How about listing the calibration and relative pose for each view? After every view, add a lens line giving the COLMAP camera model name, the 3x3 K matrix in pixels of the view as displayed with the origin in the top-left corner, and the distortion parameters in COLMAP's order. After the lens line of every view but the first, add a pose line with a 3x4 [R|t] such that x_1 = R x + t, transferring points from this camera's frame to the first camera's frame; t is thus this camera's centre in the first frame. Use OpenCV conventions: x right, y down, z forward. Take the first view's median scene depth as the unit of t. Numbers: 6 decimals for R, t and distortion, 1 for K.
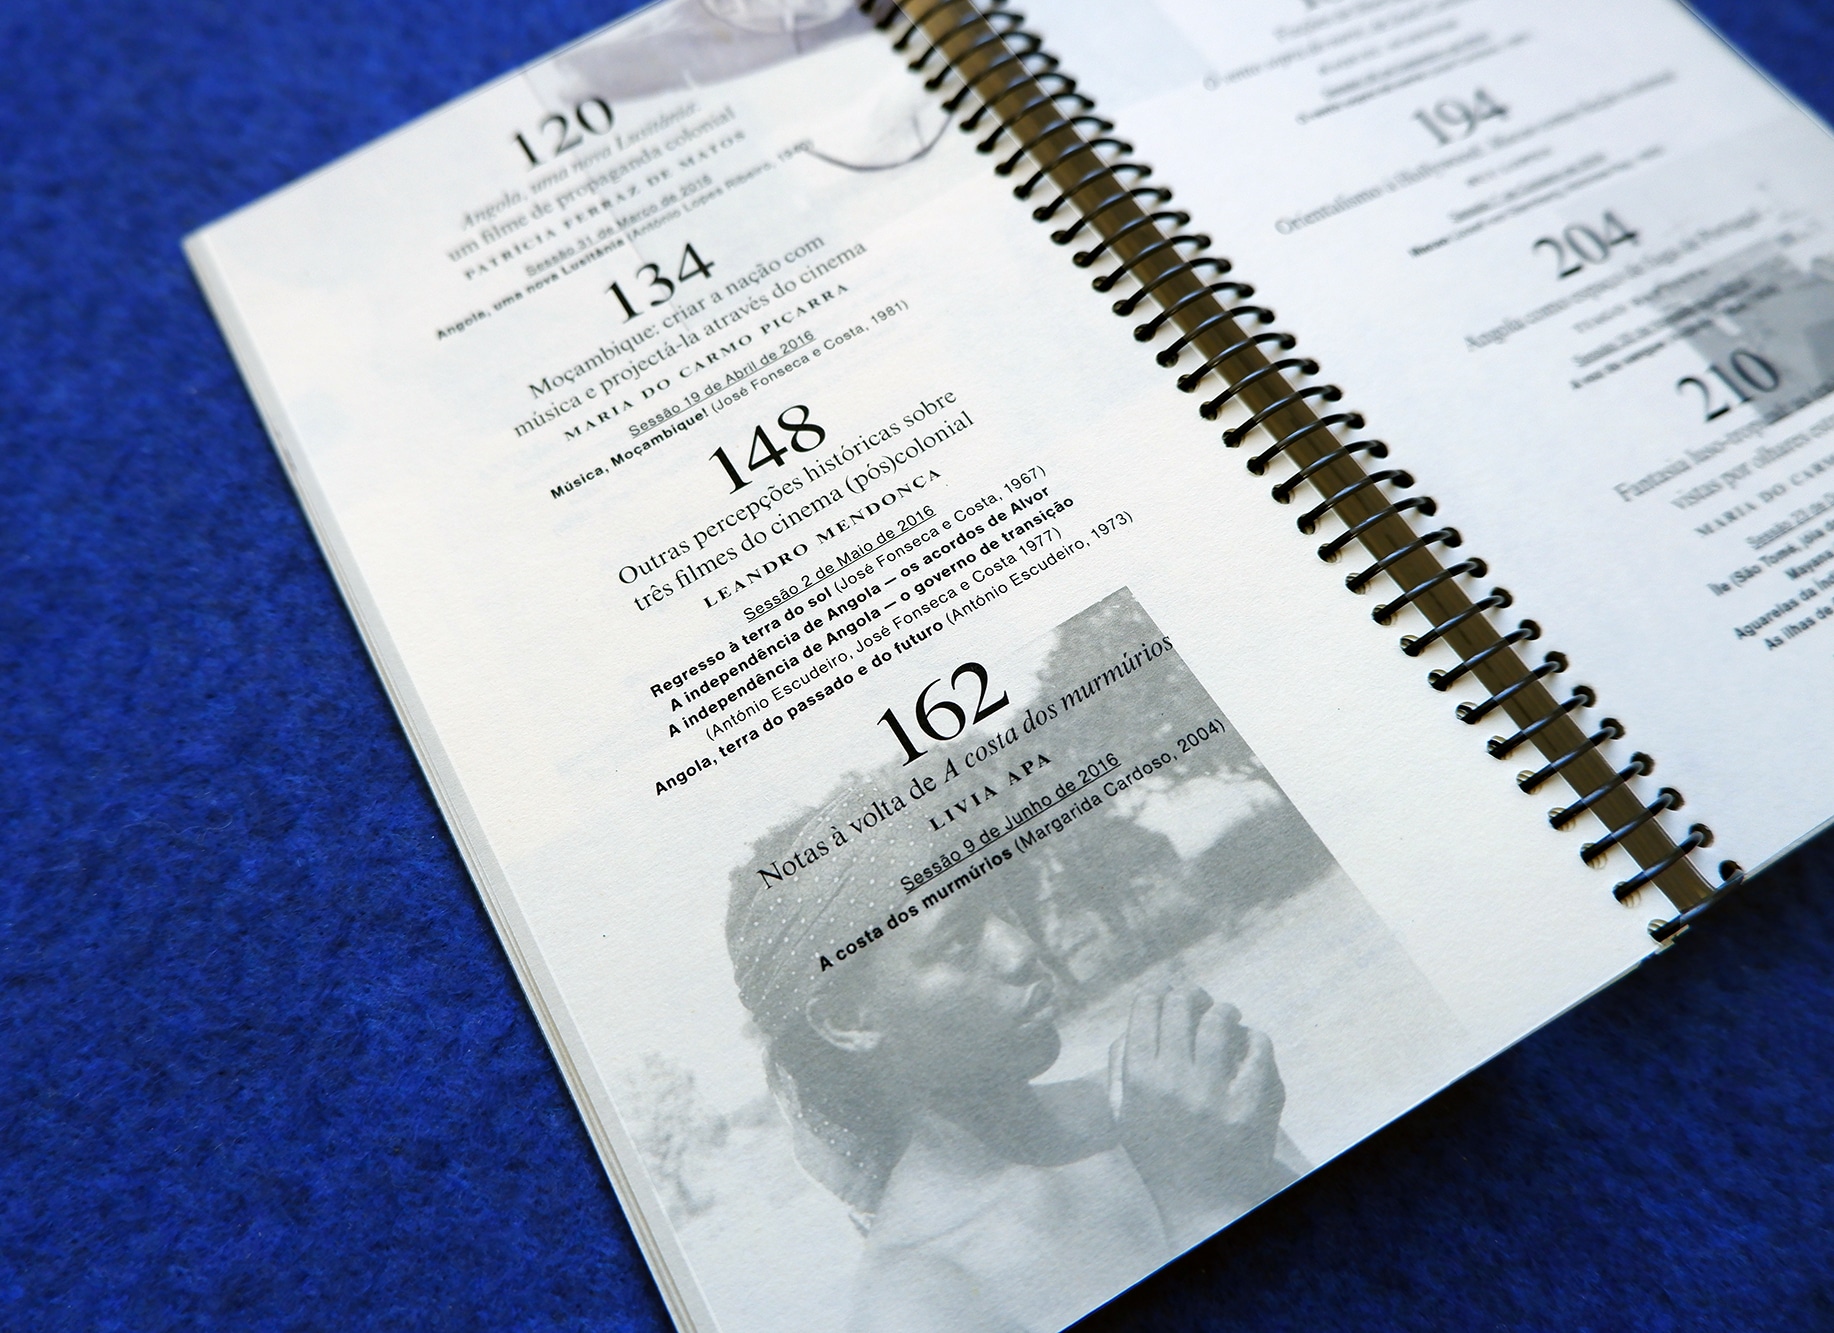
lens RADIAL K [[1330.9, 0, 850.7], [0, 1330.9, 667.3], [0, 0, 1]] dist [0.000953, -0.001246]
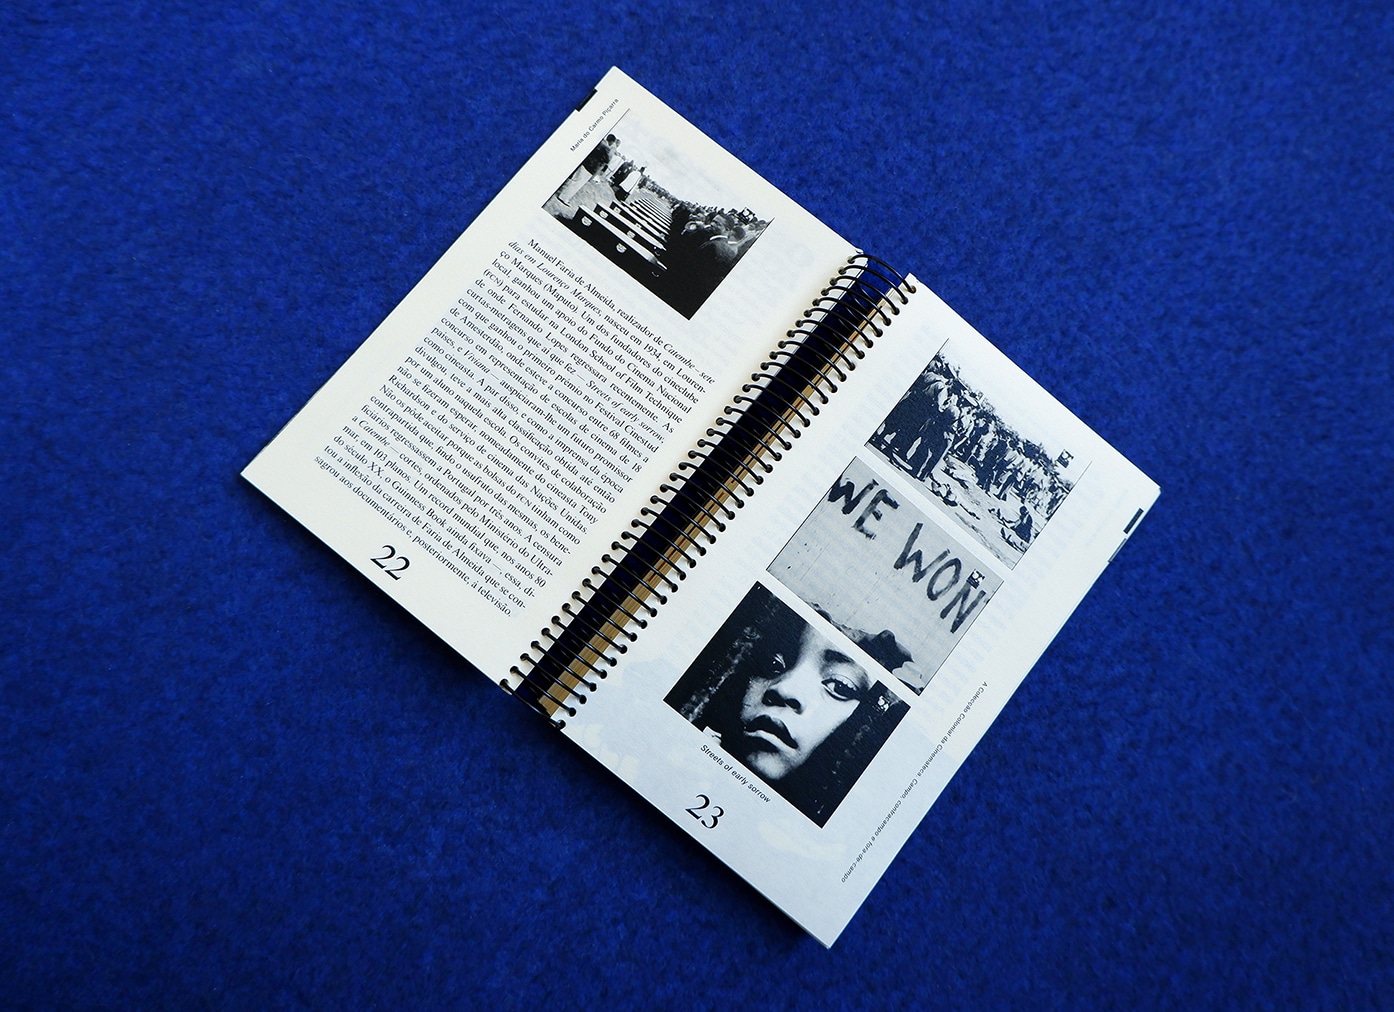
lens RADIAL K [[964.3, 0, 697.0], [0, 964.3, 506.0], [0, 0, 1]] dist [-0.004244, 0.002401]
pose [[0.374005, 0.919315, -0.122396, 0.553837], [-0.865405, 0.393393, 0.310350, -0.813409], [0.333459, -0.010150, 0.942710, -0.696634]]
